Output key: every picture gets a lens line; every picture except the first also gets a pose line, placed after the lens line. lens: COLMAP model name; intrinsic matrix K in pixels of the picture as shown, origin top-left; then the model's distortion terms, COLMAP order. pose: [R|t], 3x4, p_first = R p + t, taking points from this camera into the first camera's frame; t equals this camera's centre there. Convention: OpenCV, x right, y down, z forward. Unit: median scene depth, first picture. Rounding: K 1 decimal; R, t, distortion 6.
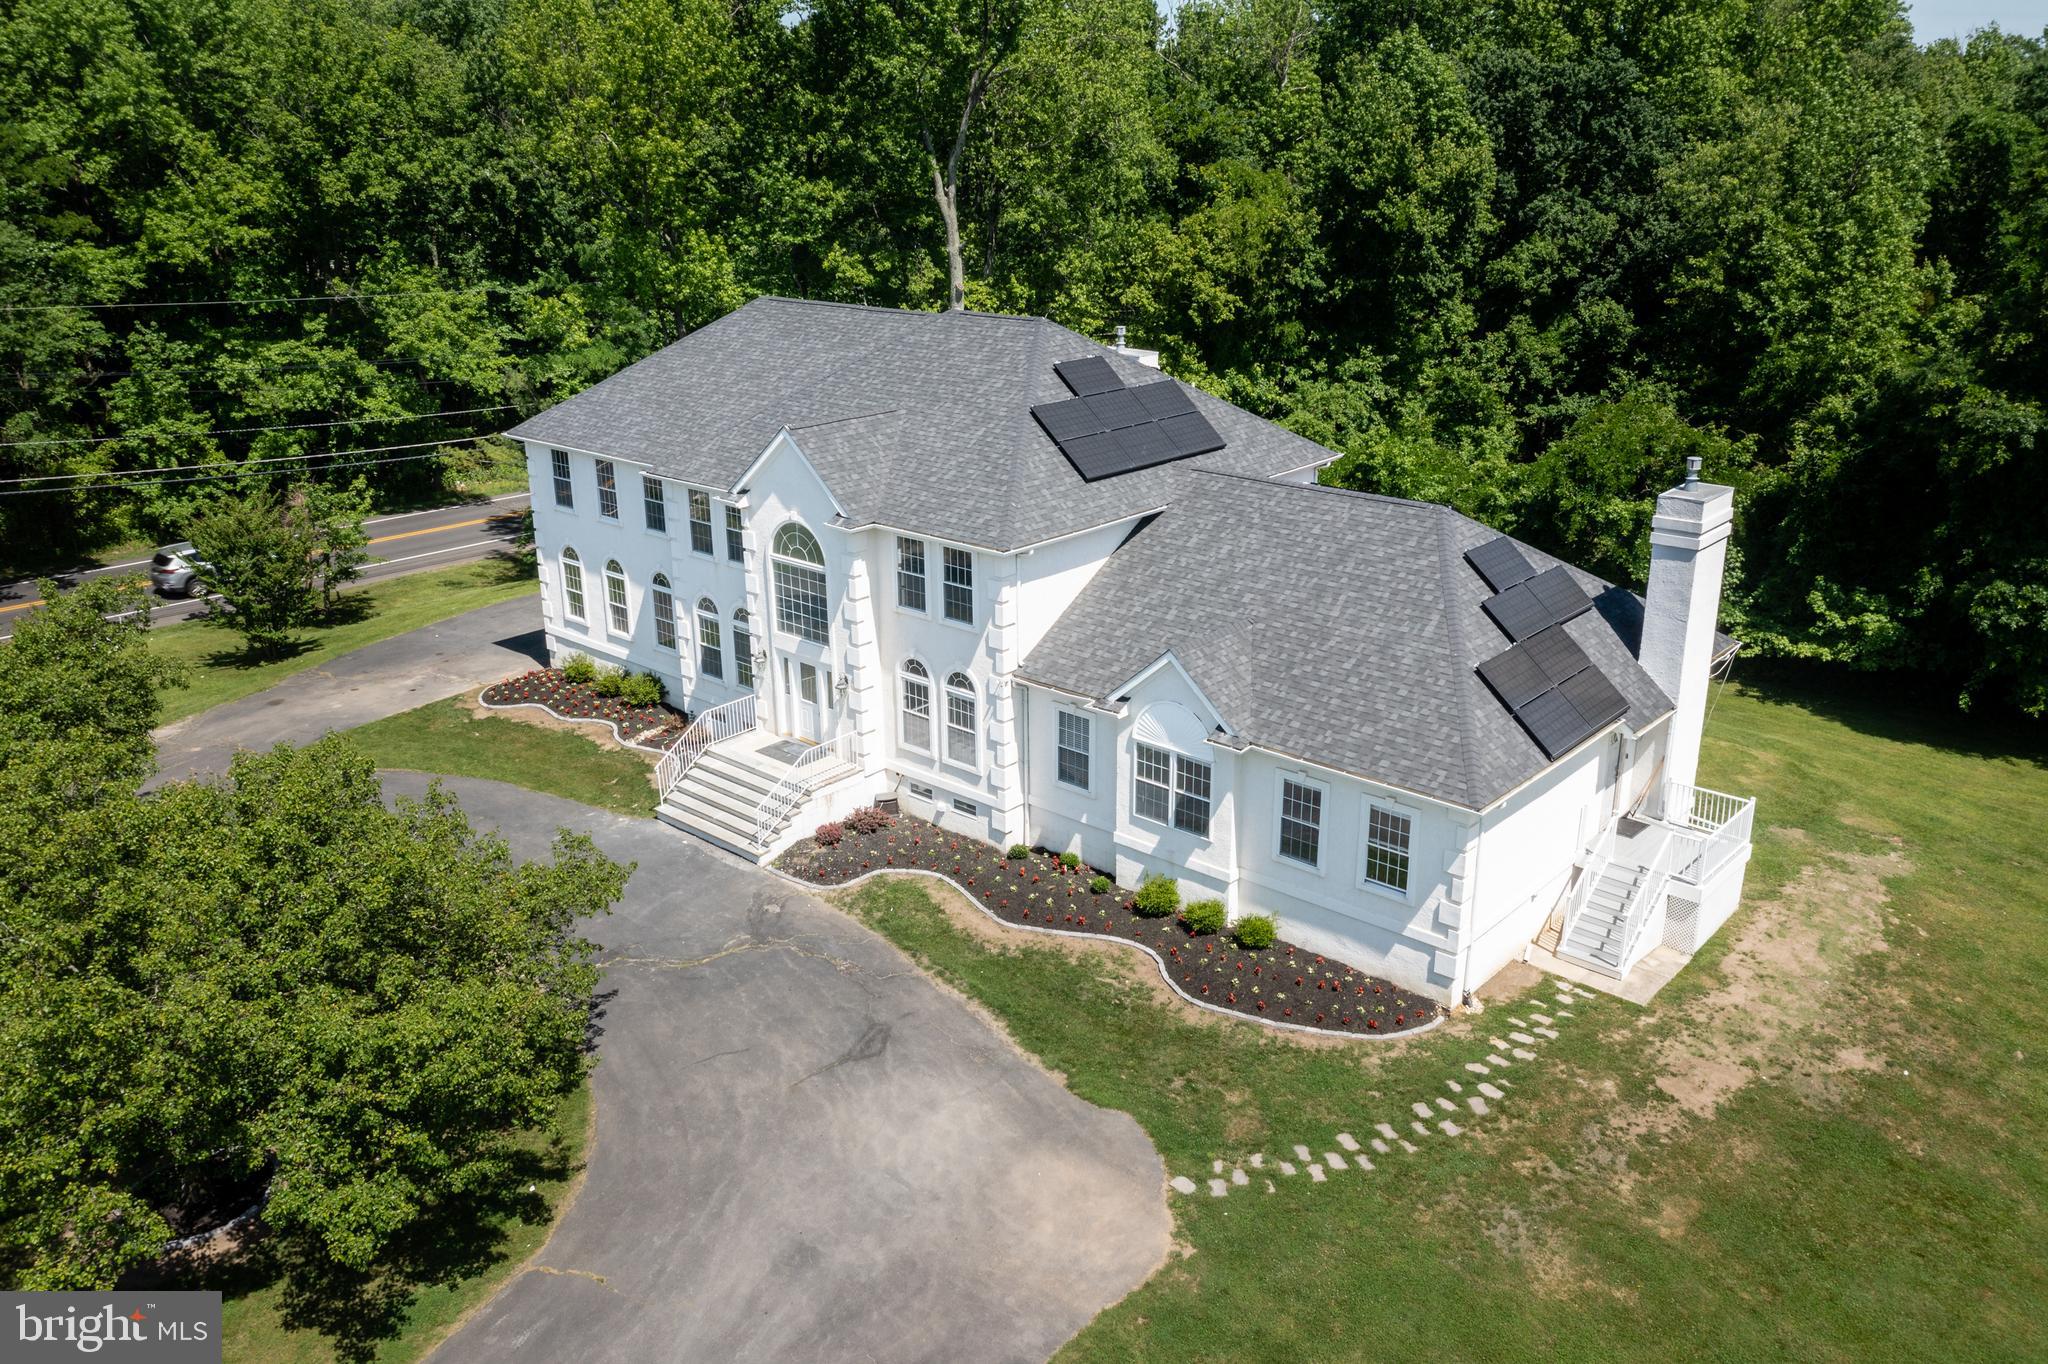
lens RADIAL K [[1613.9, 0, 1024.0], [0, 1613.9, 682.0], [0, 0, 1]] dist [-0.019781, 0.040915]
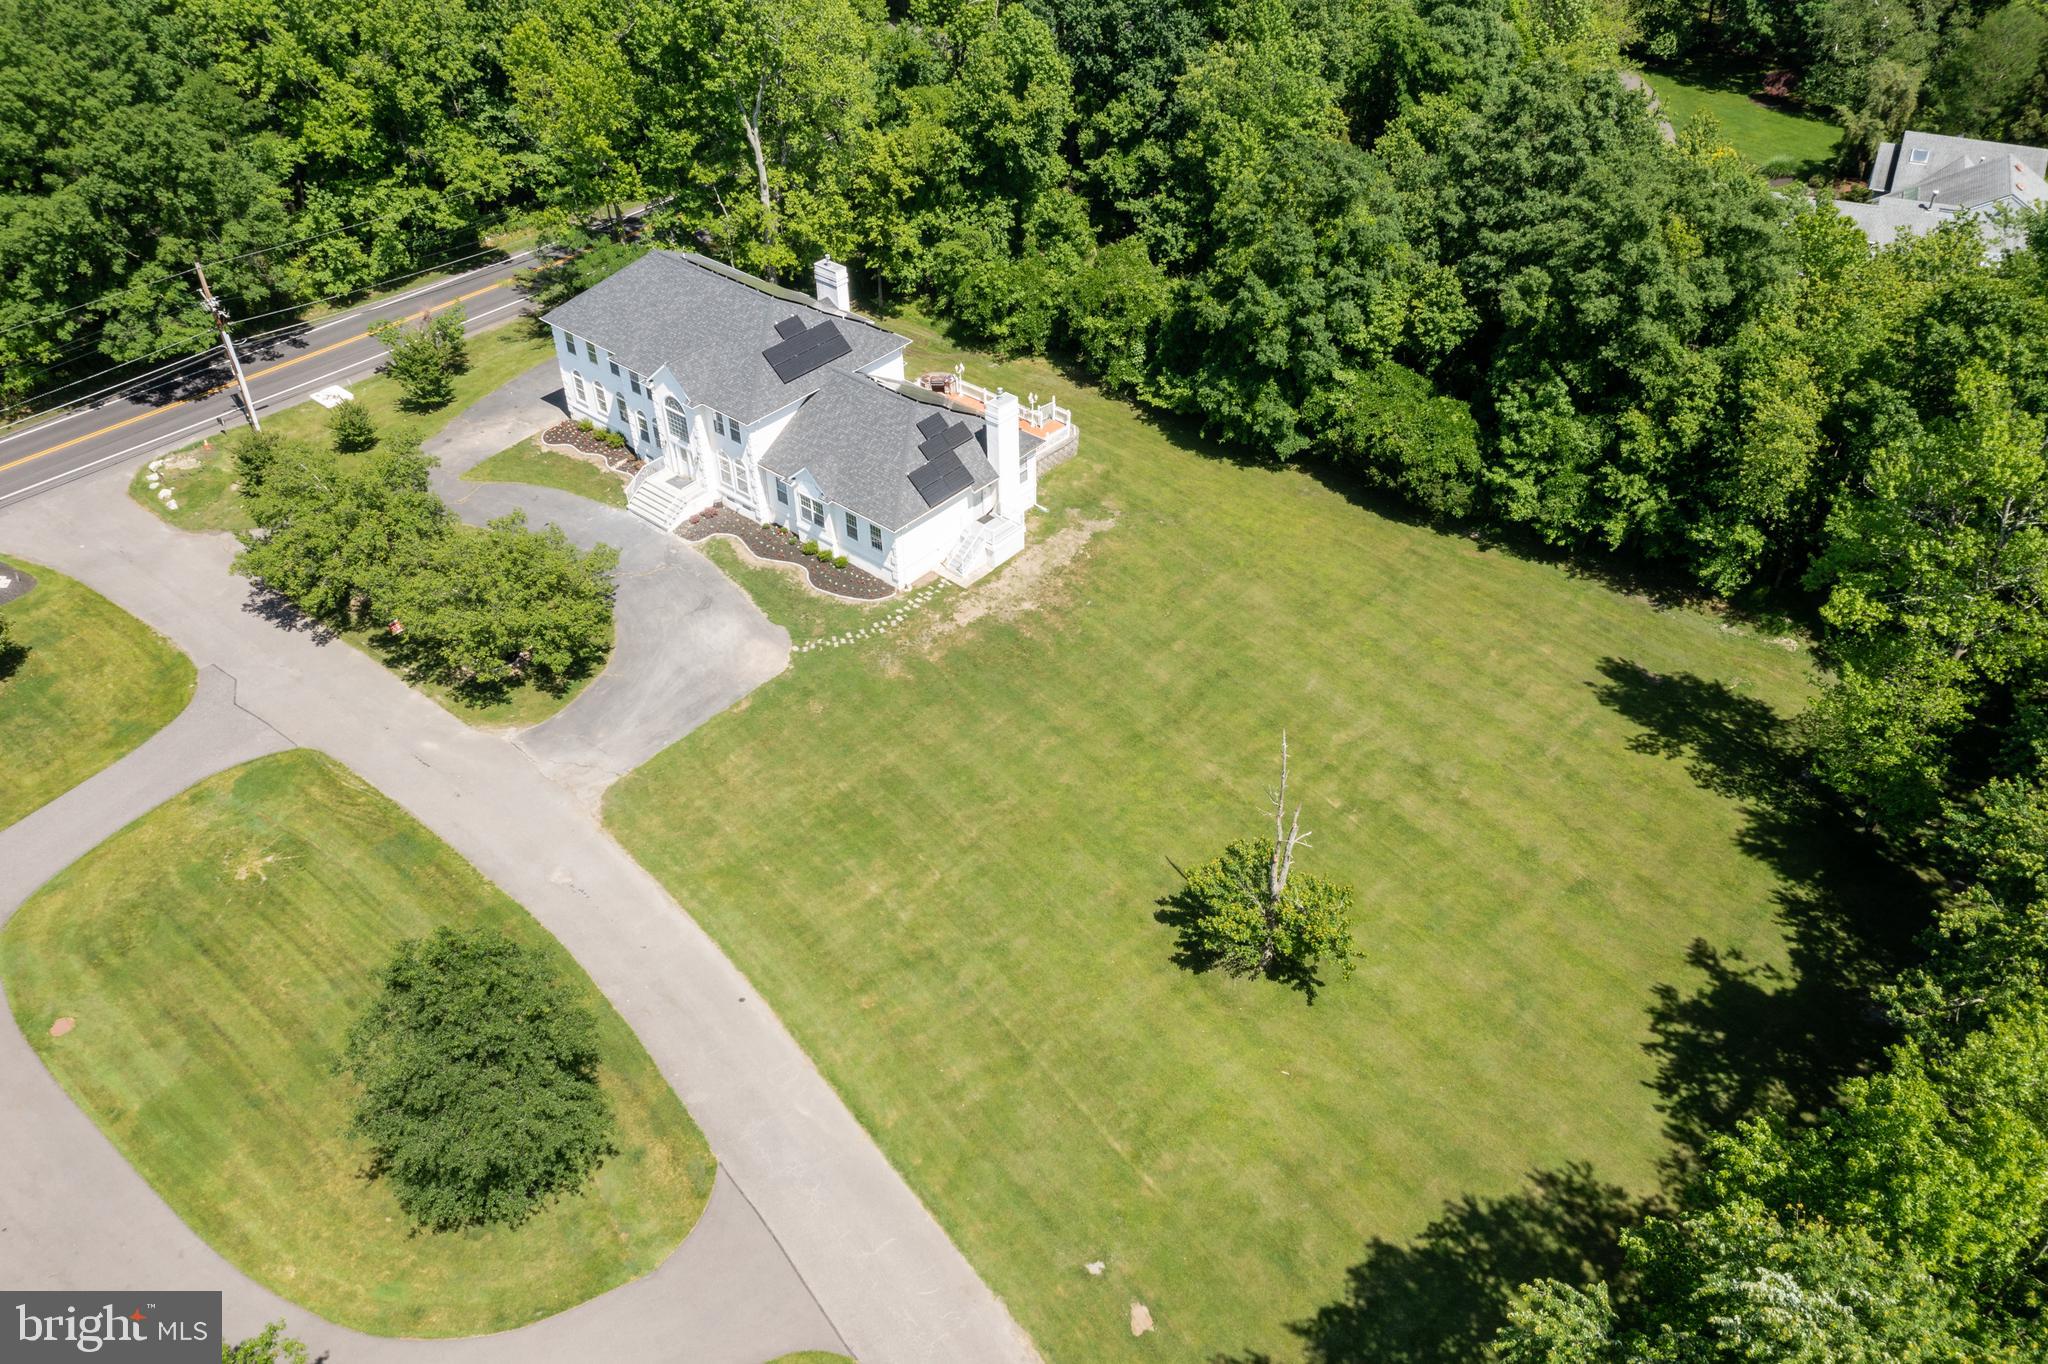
lens RADIAL K [[1584.2, 0, 1024.0], [0, 1584.2, 682.0], [0, 0, 1]] dist [-0.004143, 0.039372]
pose [[0.999843, -0.014344, 0.010395, 0.381724], [0.010098, 0.943635, 0.330835, -0.499523], [-0.014555, -0.330678, 0.943631, -1.510557]]
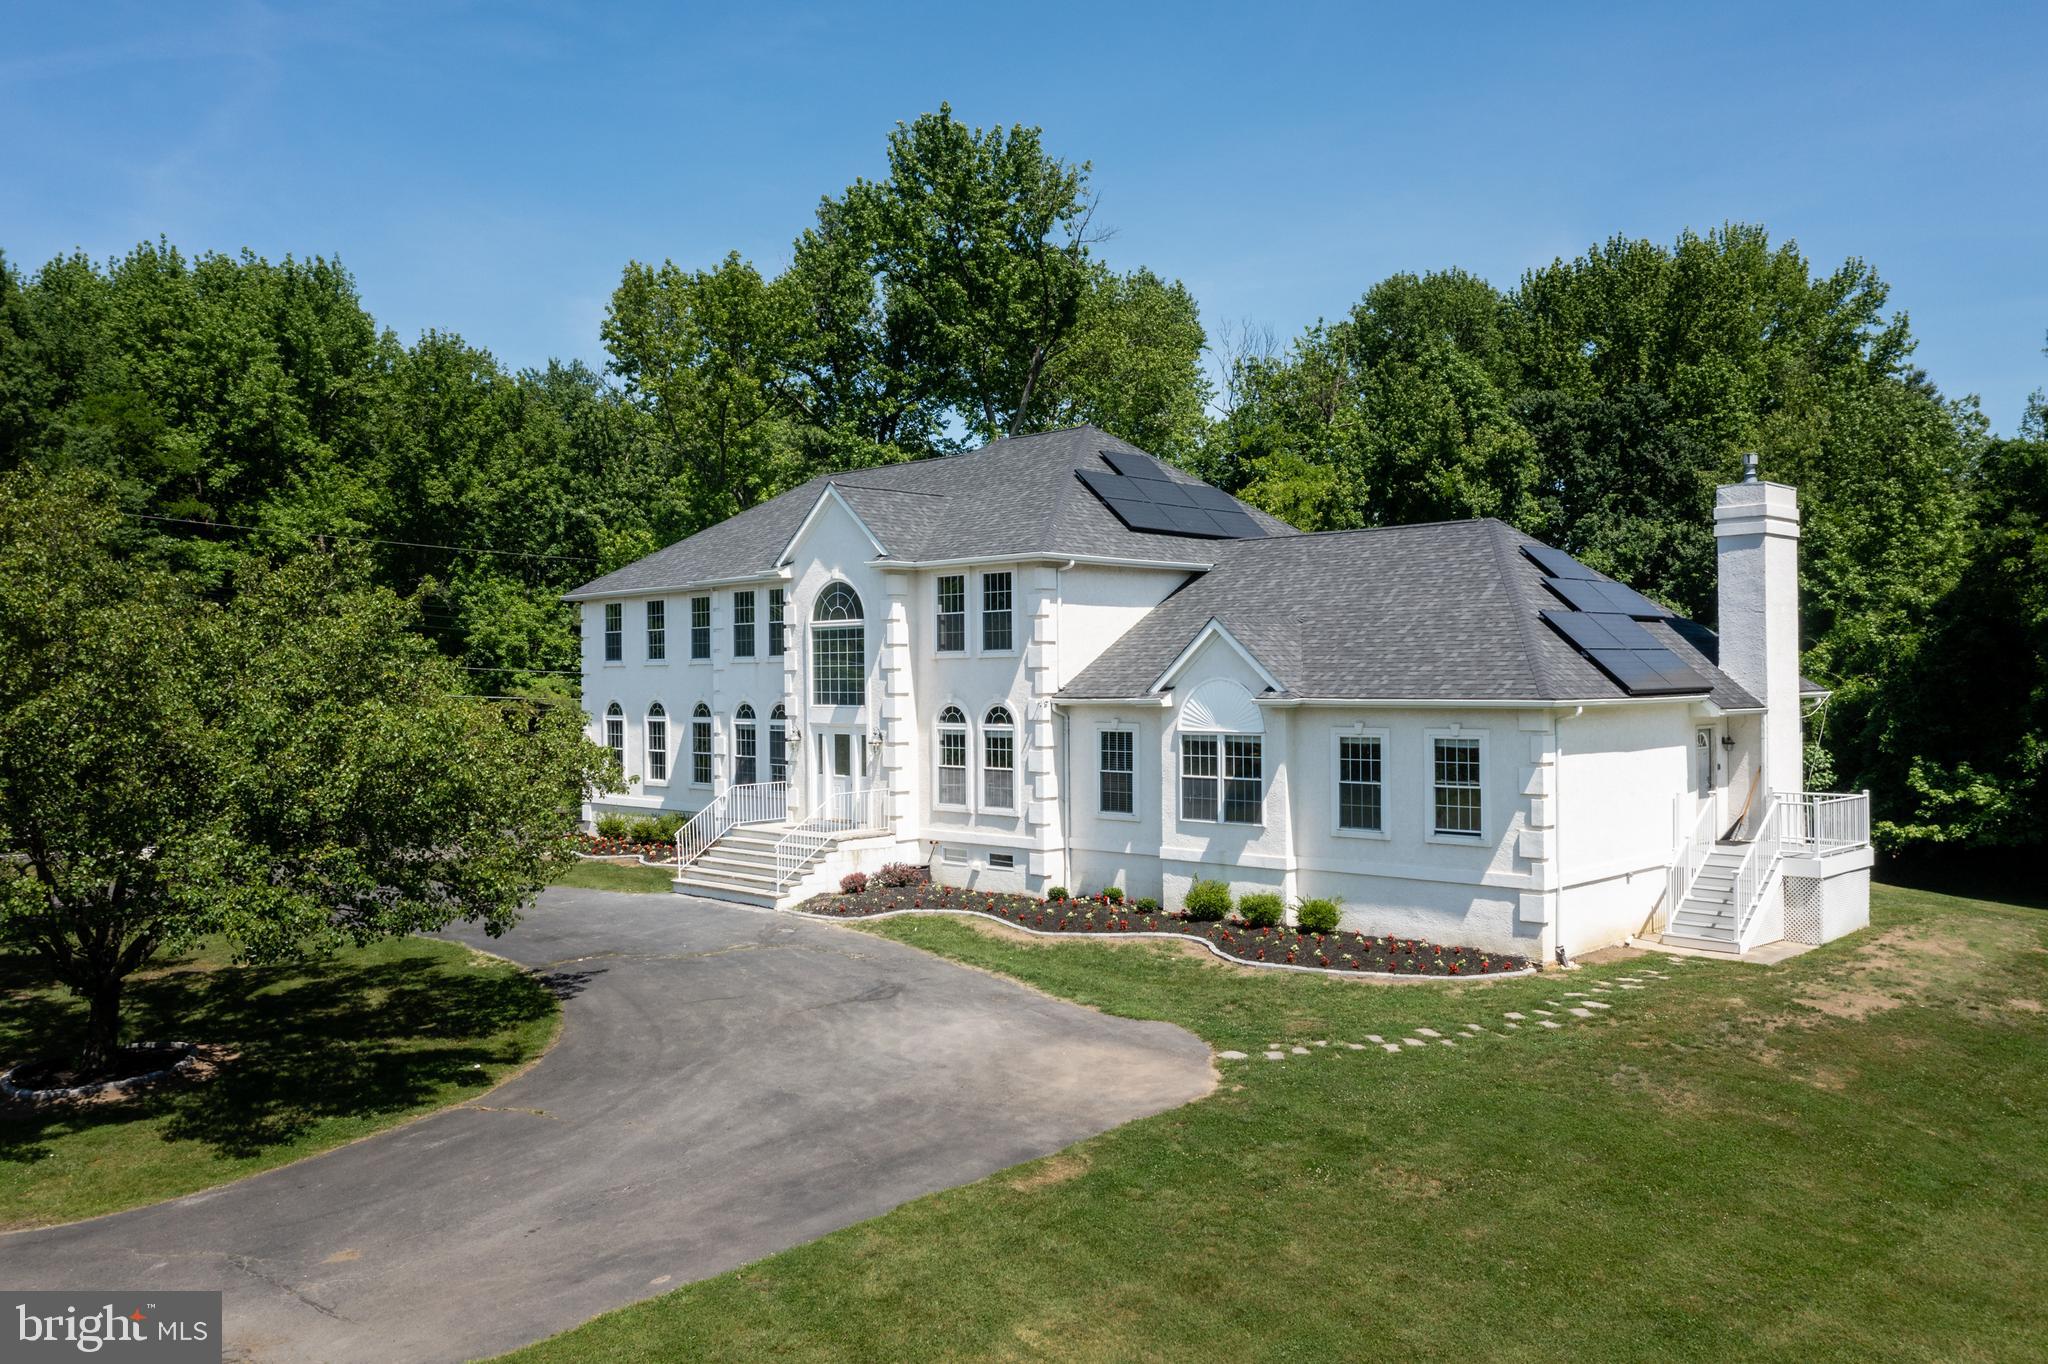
lens RADIAL K [[1613.9, 0, 1024.0], [0, 1613.9, 682.0], [0, 0, 1]] dist [-0.019781, 0.040915]
pose [[0.998858, 0.001010, -0.047771, 0.020934], [-0.016710, 0.944029, -0.329438, 0.289751], [0.044764, 0.329860, 0.942968, 0.094204]]
